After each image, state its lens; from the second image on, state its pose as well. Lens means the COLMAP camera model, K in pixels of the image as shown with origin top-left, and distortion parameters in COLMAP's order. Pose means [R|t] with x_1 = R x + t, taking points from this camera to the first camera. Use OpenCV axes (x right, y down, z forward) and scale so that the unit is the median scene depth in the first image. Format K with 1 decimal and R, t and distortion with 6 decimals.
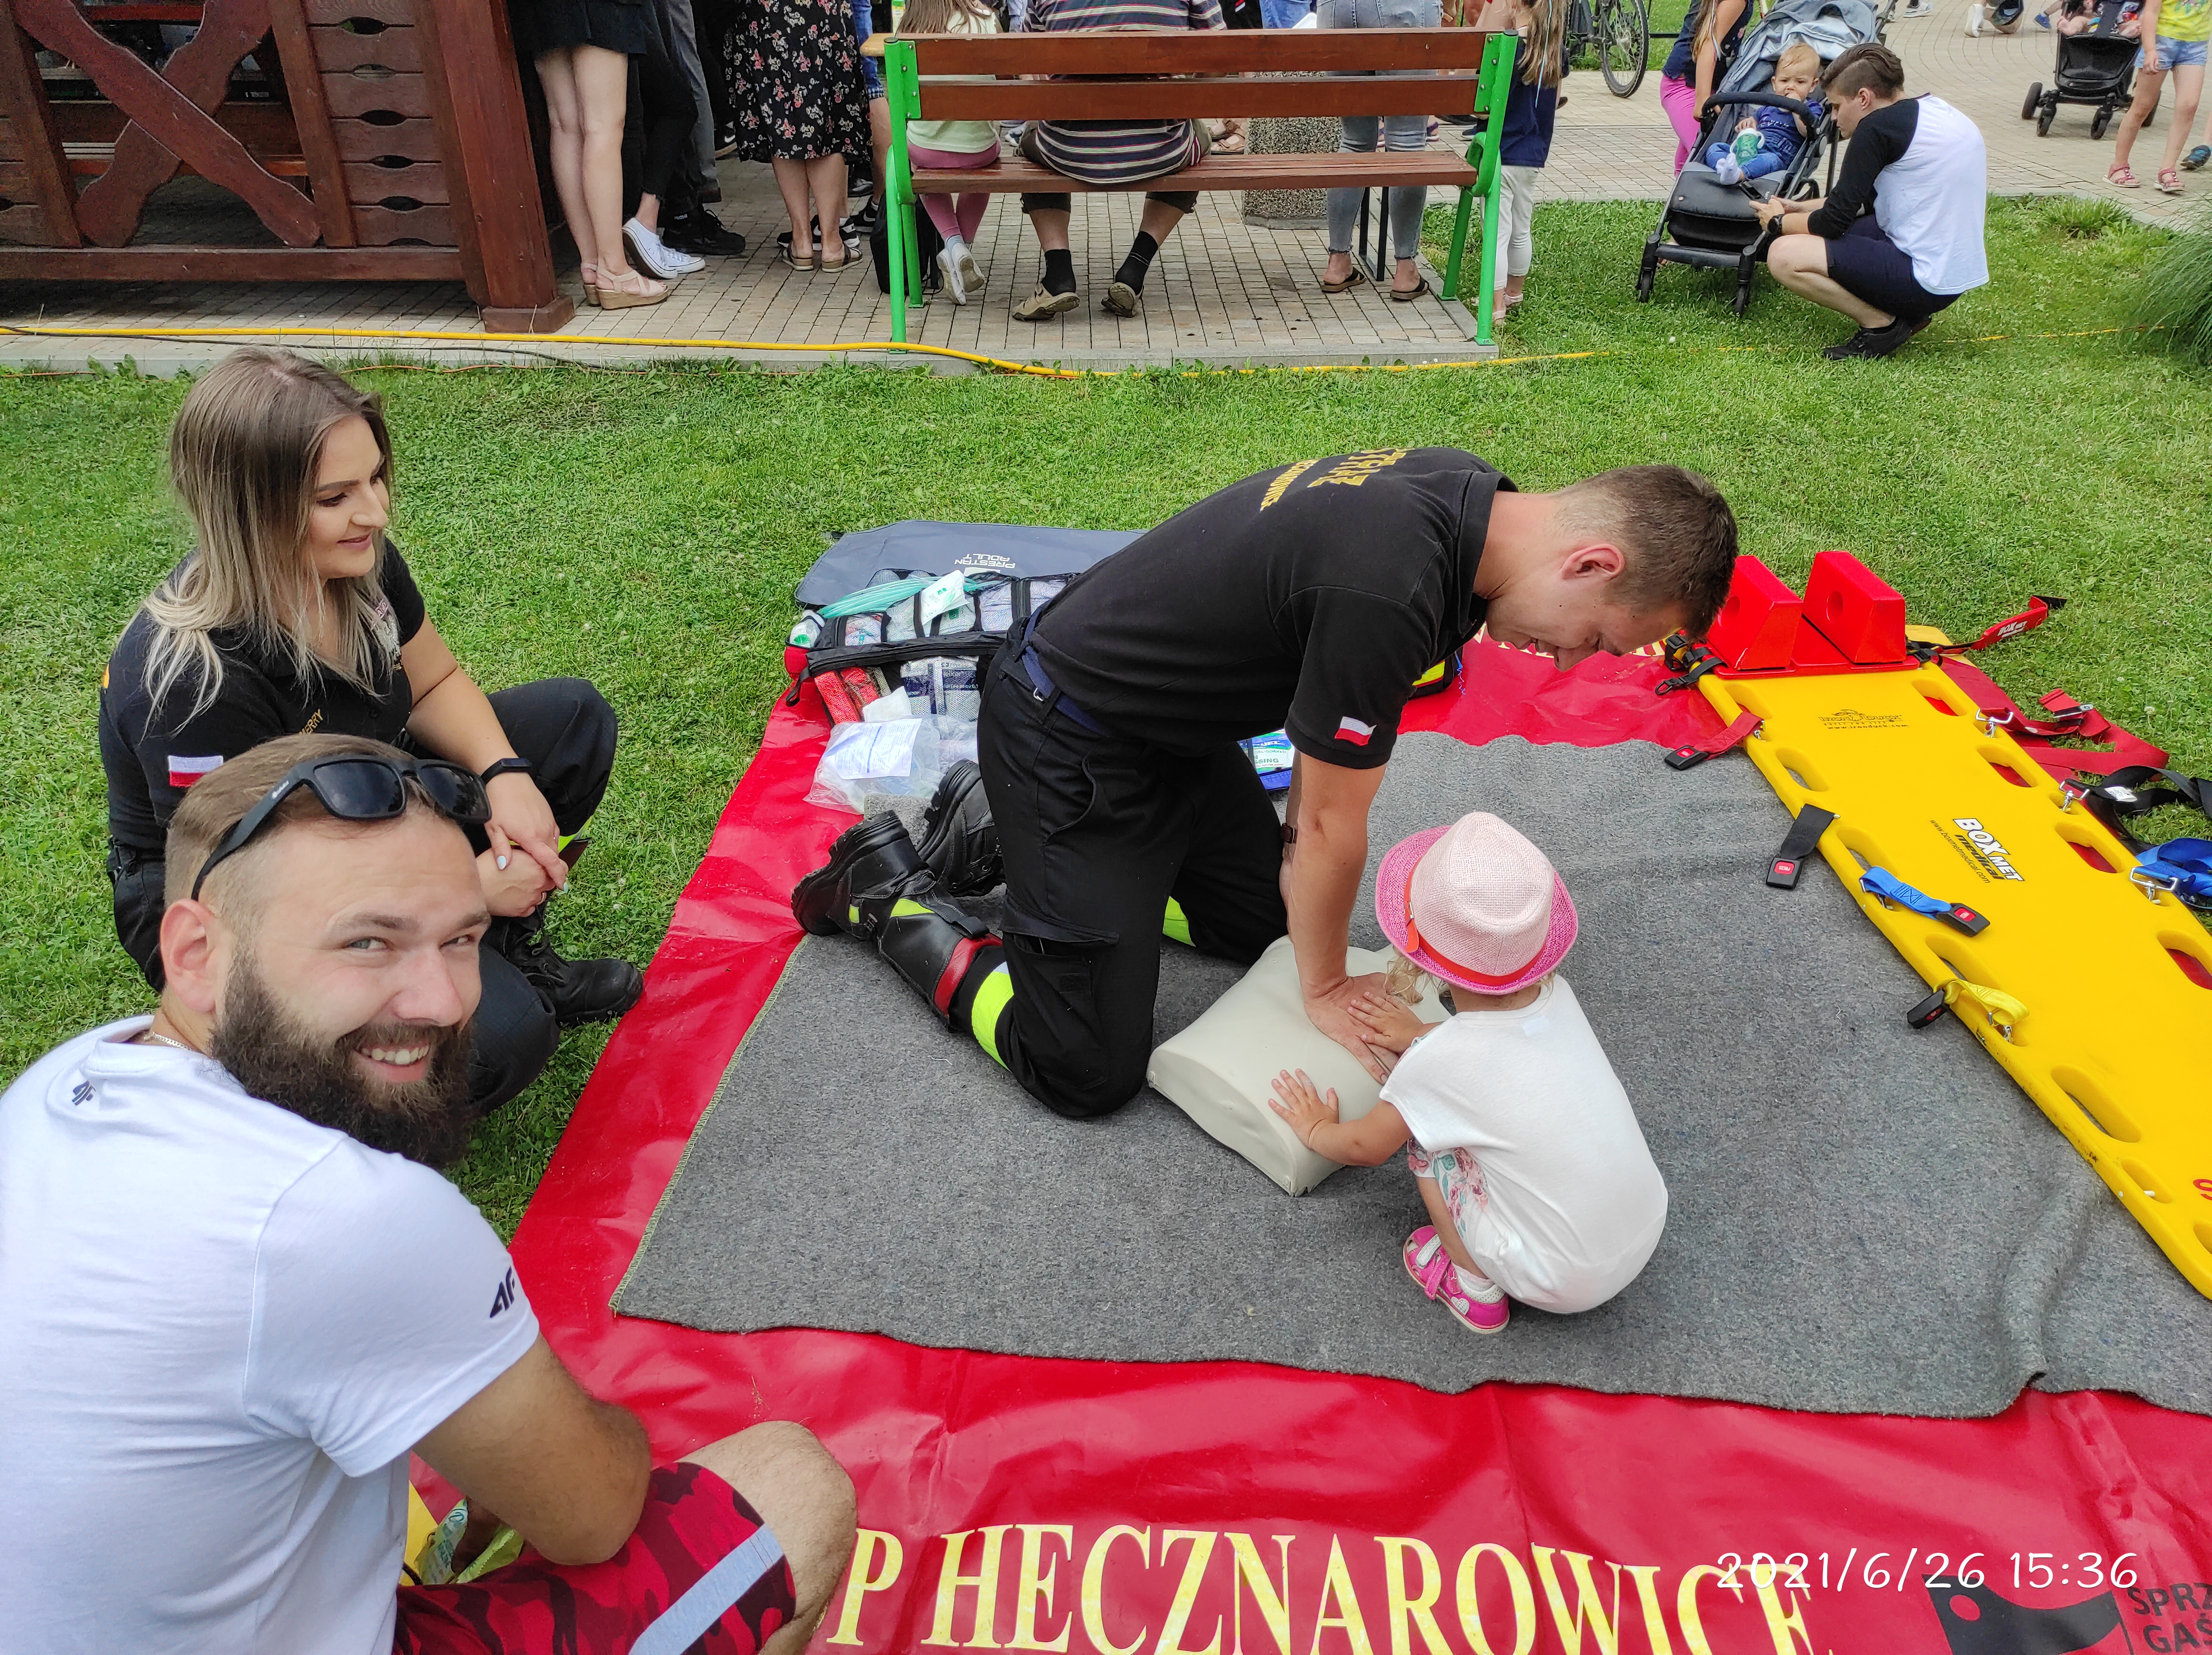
lens RADIAL K [[1618.1, 0, 1101.1], [0, 1618.1, 834.6], [0, 0, 1]] dist [0.065313, -0.072007]
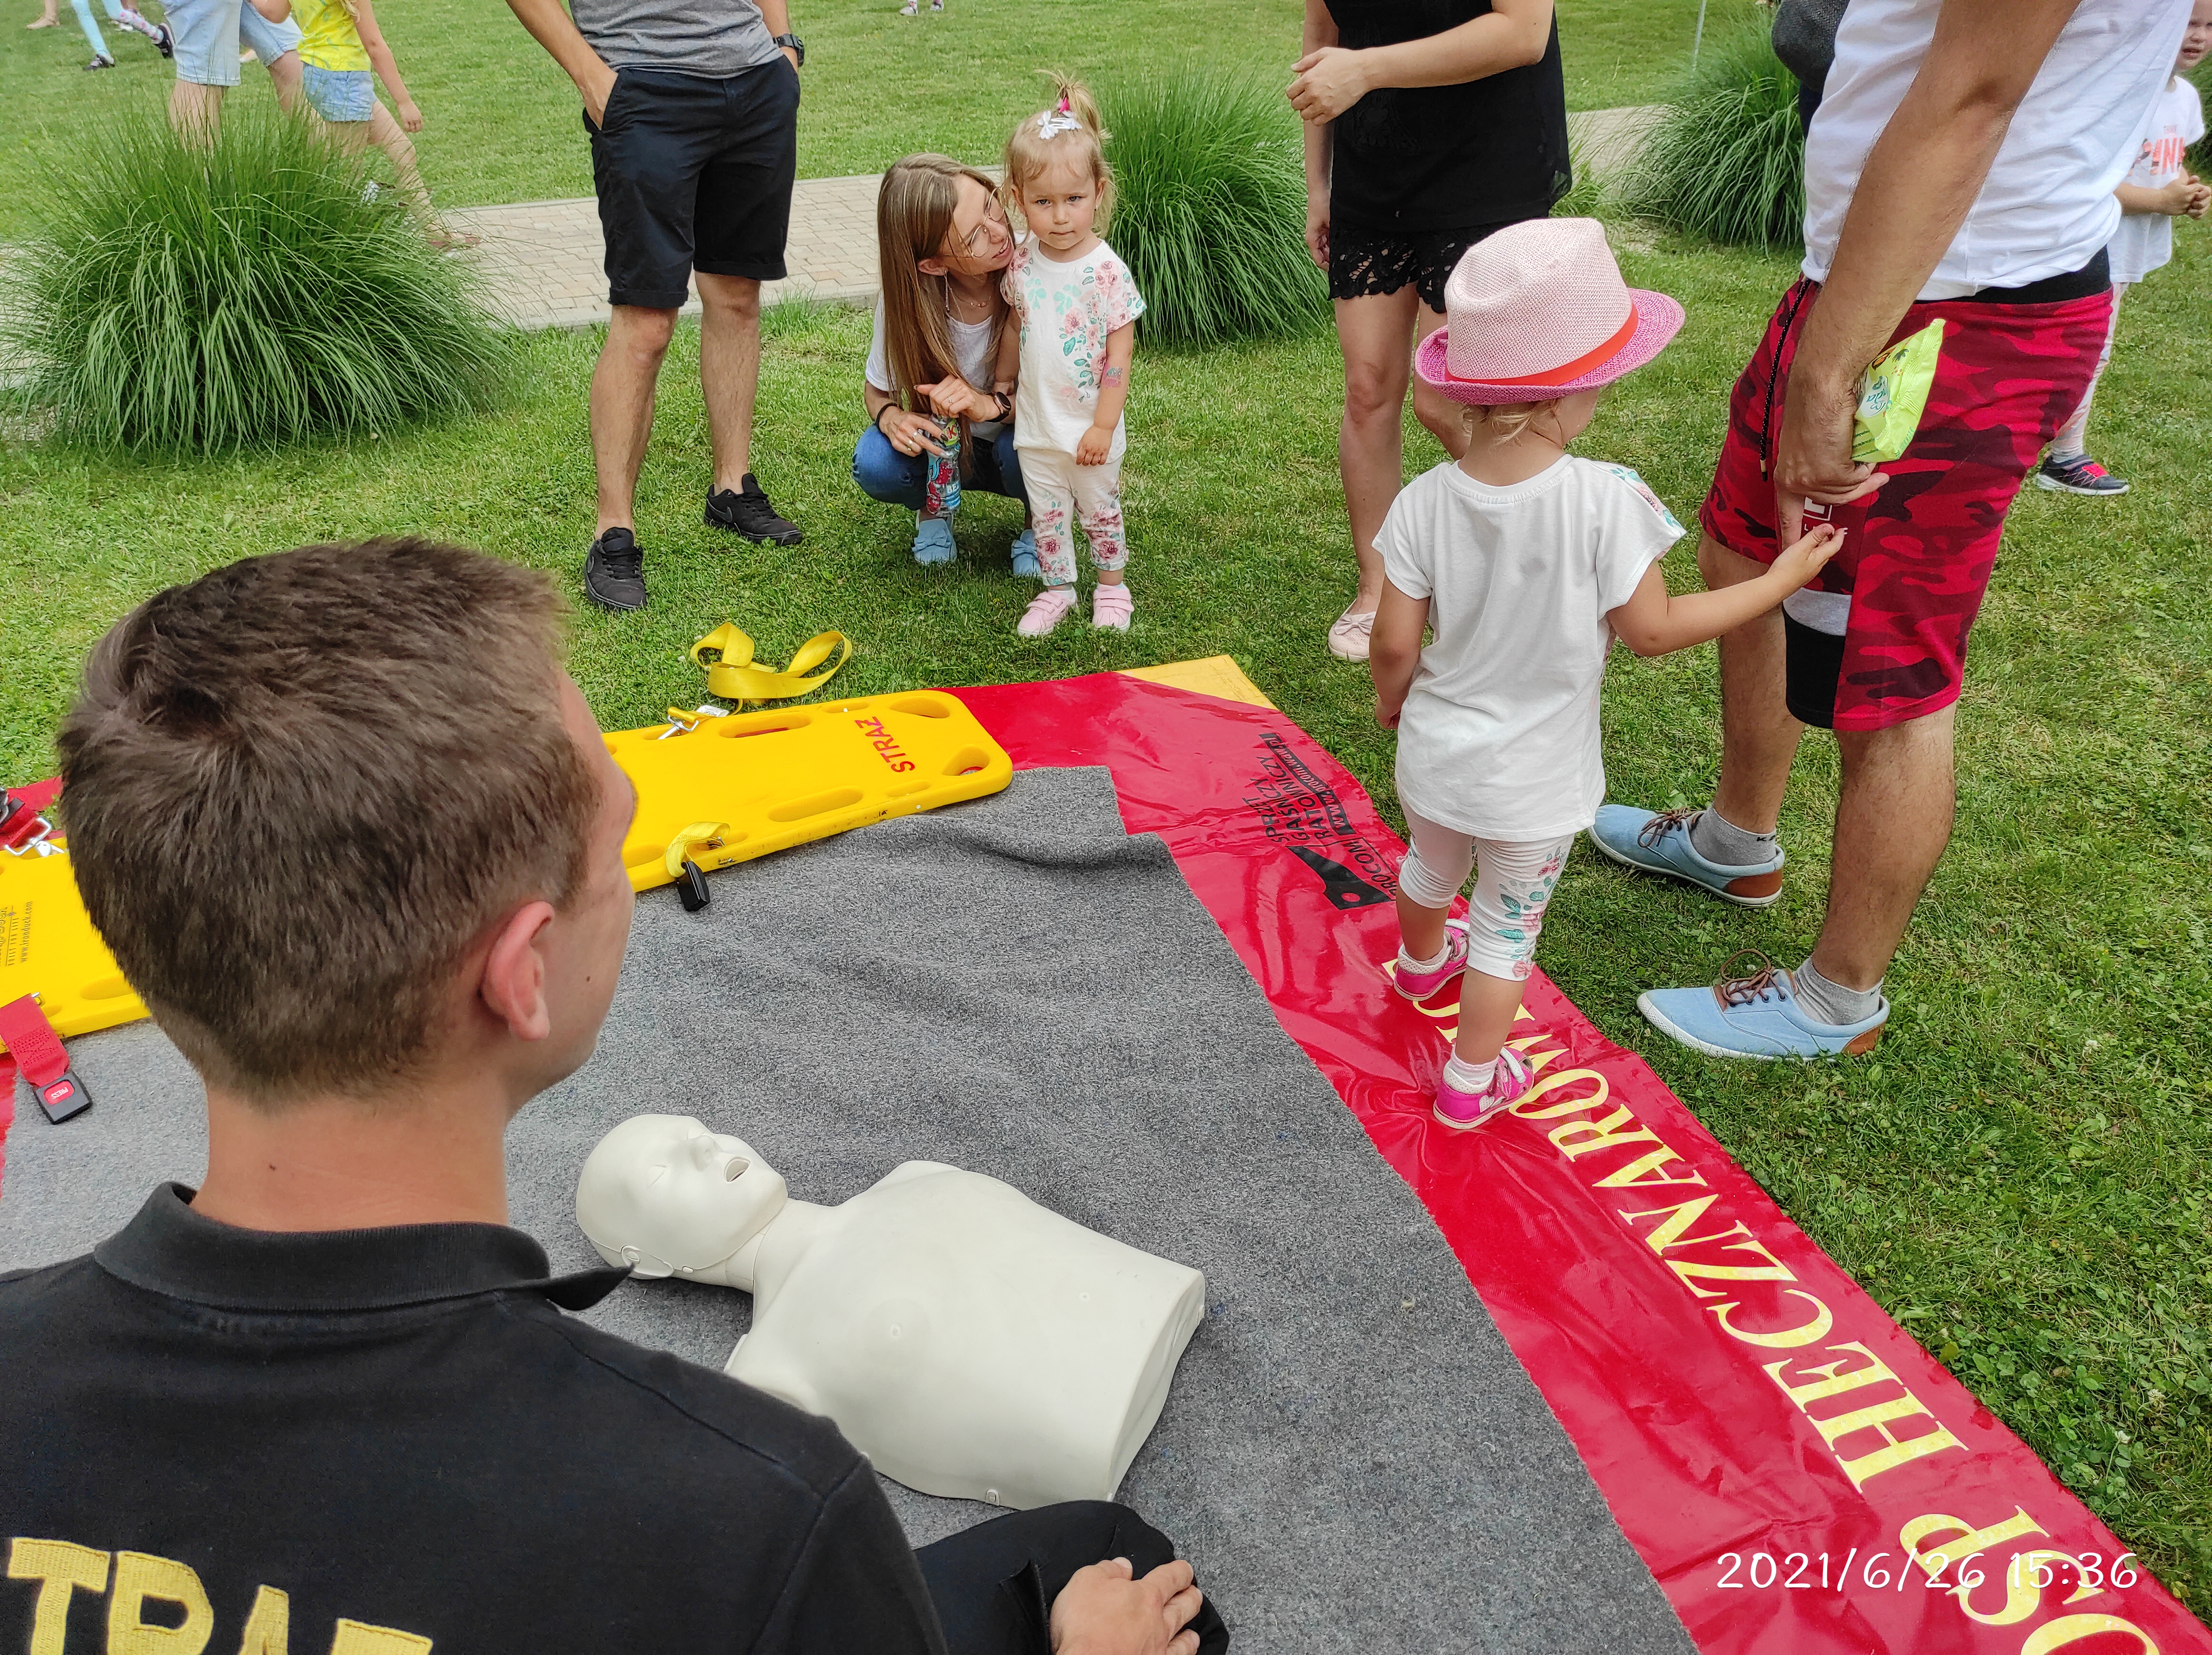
lens RADIAL K [[1623.3, 0, 1096.0], [0, 1623.3, 835.3], [0, 0, 1]] dist [0.049971, -0.040806]
pose [[-0.416298, -0.481748, 0.771113, -0.455774], [0.479846, 0.603964, 0.636376, -0.577383], [-0.772298, 0.634938, -0.020264, 1.144720]]
